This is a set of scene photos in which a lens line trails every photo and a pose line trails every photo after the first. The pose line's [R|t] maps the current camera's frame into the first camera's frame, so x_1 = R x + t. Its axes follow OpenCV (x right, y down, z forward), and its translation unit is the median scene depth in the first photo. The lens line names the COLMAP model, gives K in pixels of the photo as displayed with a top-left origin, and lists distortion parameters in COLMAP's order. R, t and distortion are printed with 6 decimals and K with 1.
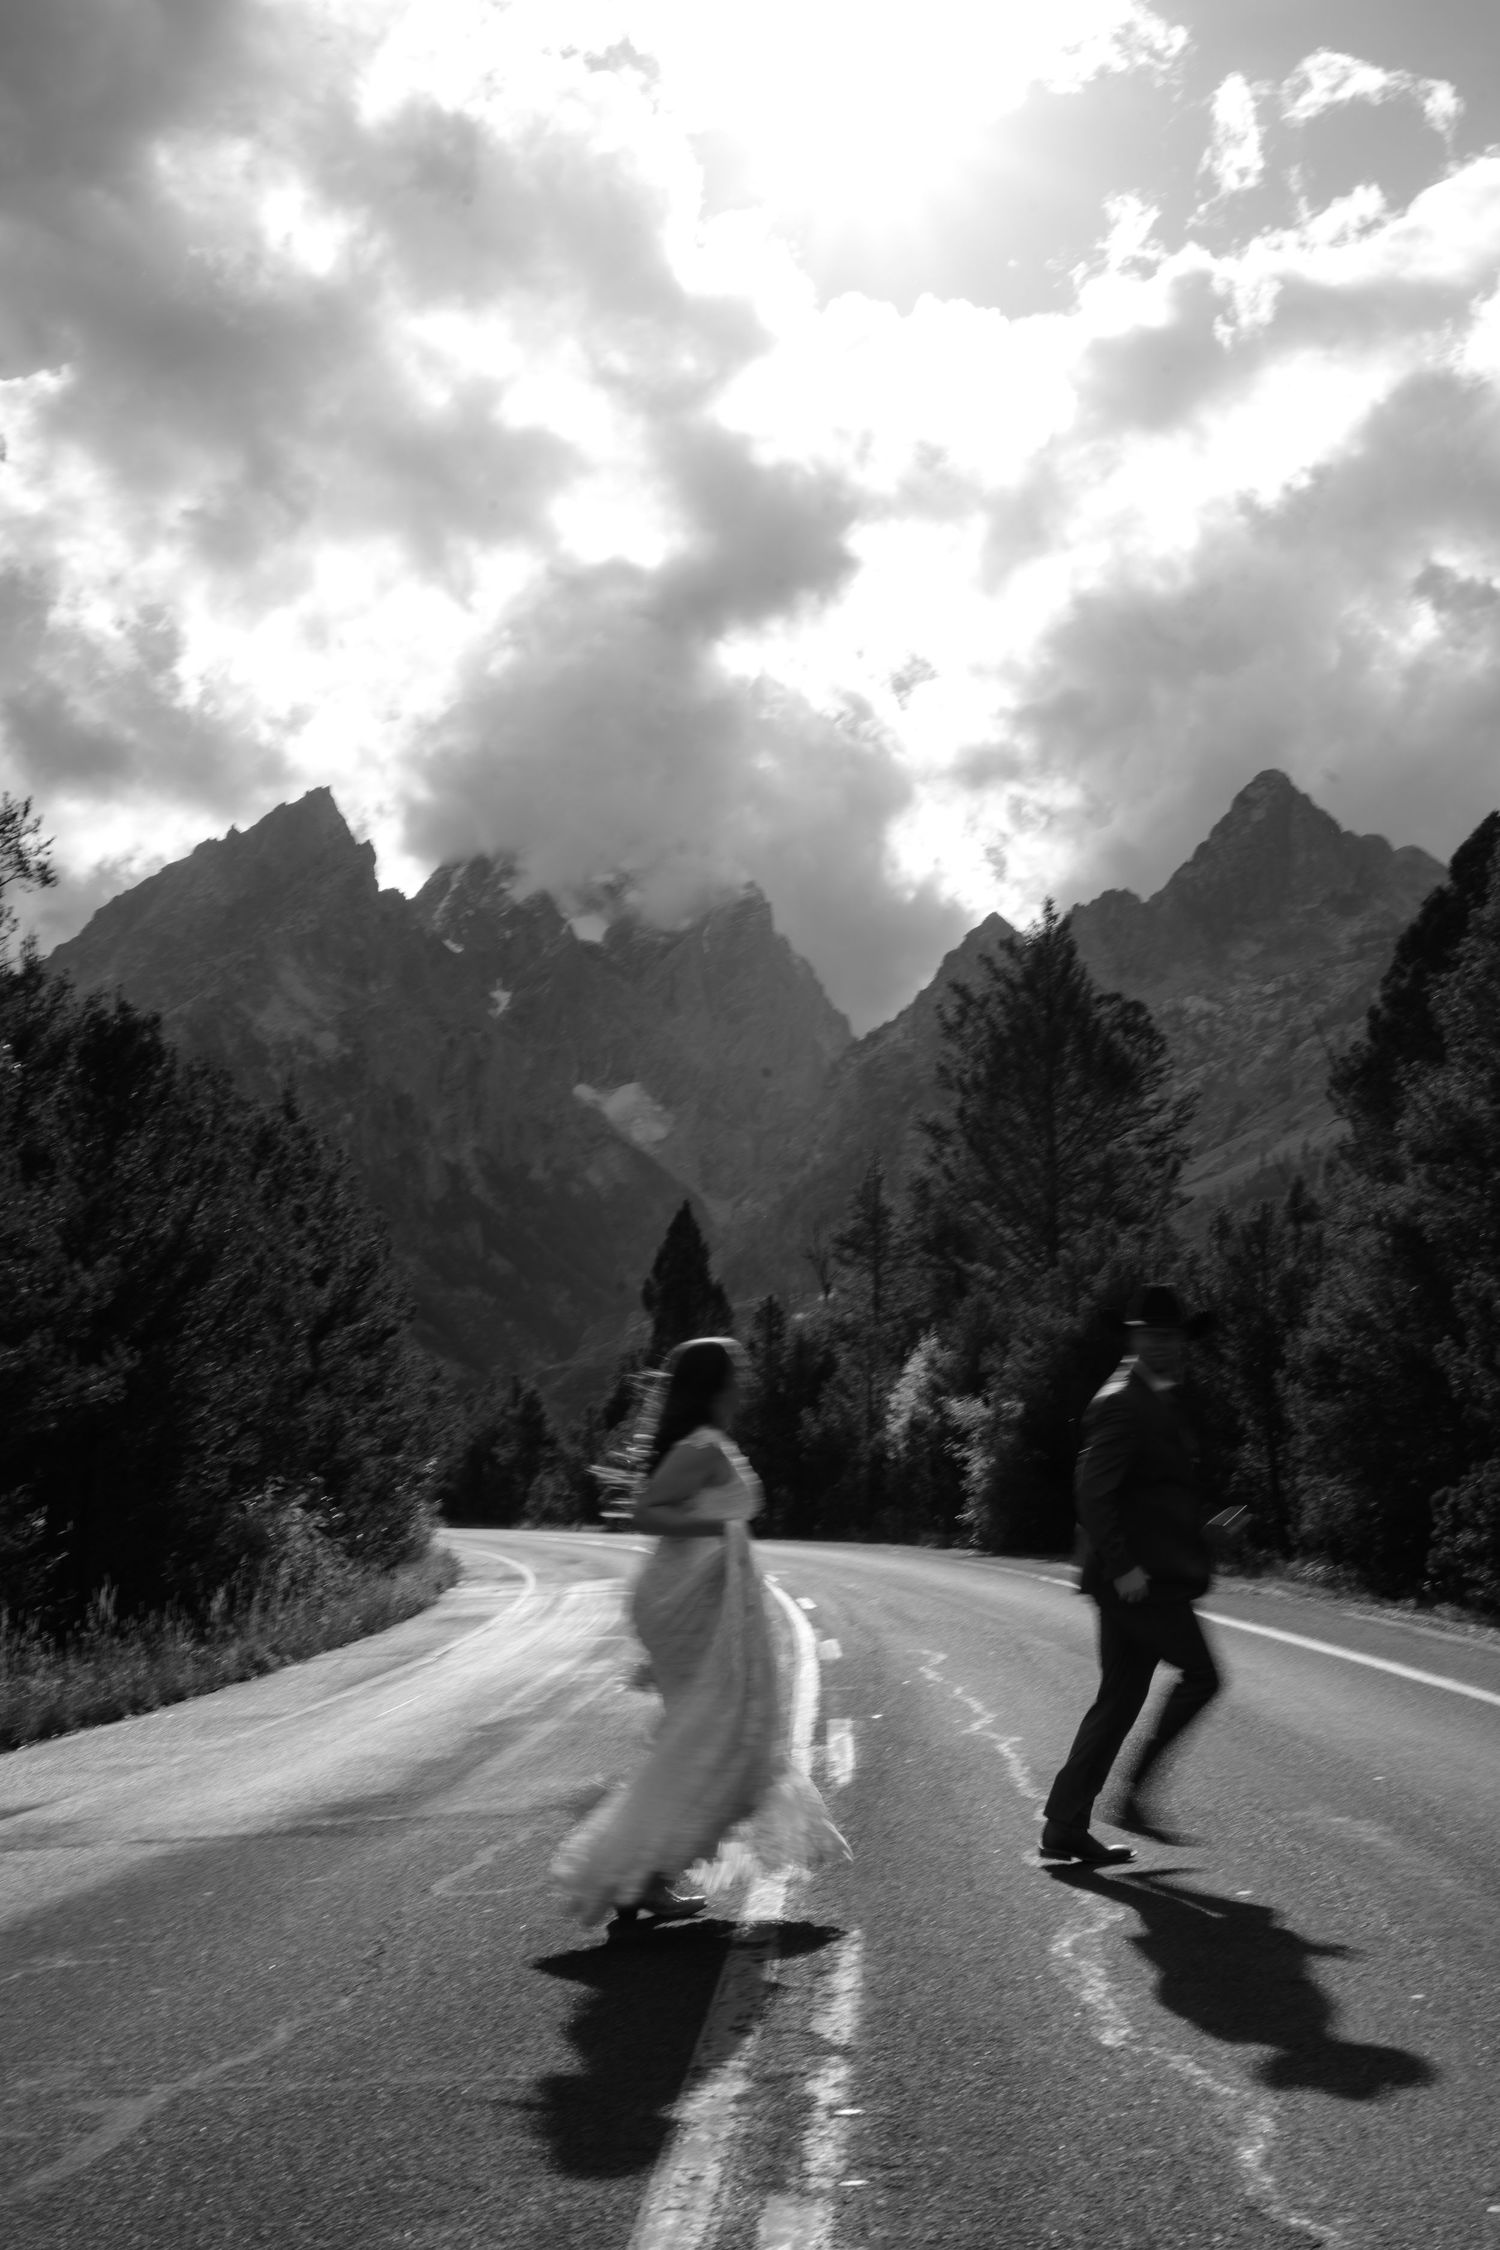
lens RADIAL K [[3261.0, 0, 750.0], [0, 3261.0, 1125.0], [0, 0, 1]] dist [0.031179, 0.025656]
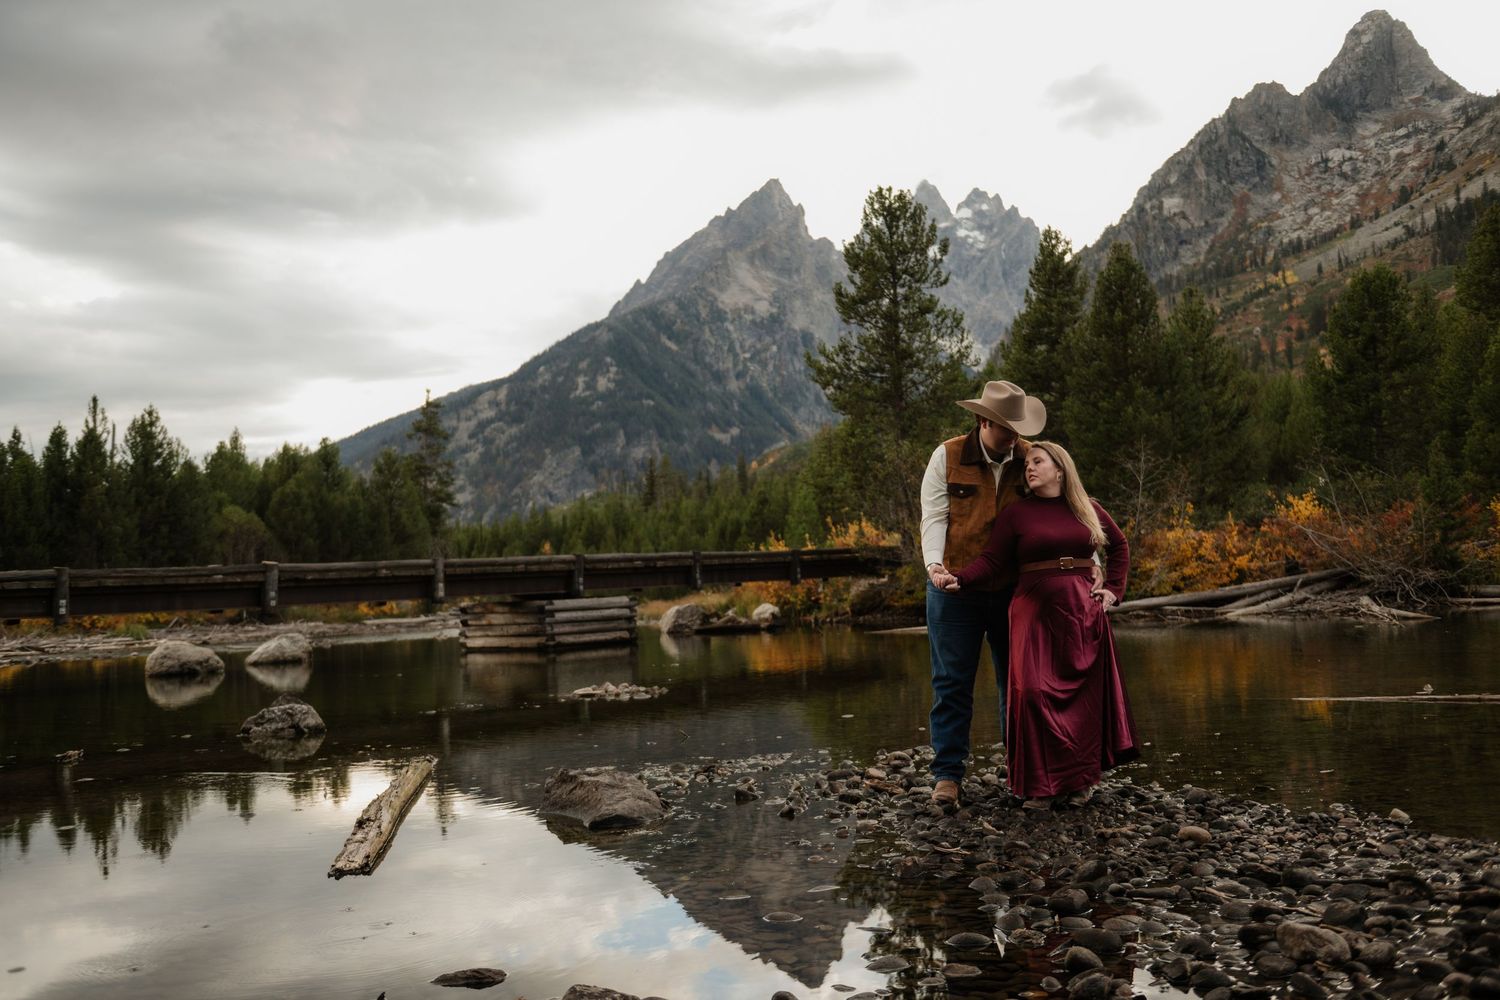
lens RADIAL K [[1513.3, 0, 750.0], [0, 1513.3, 500.0], [0, 0, 1]] dist [0.012436, -0.023783]
pose [[0.976606, -0.065273, -0.204892, 0.022549], [0.078200, 0.995384, 0.055635, 0.041147], [0.200315, -0.070356, 0.977202, 0.330112]]
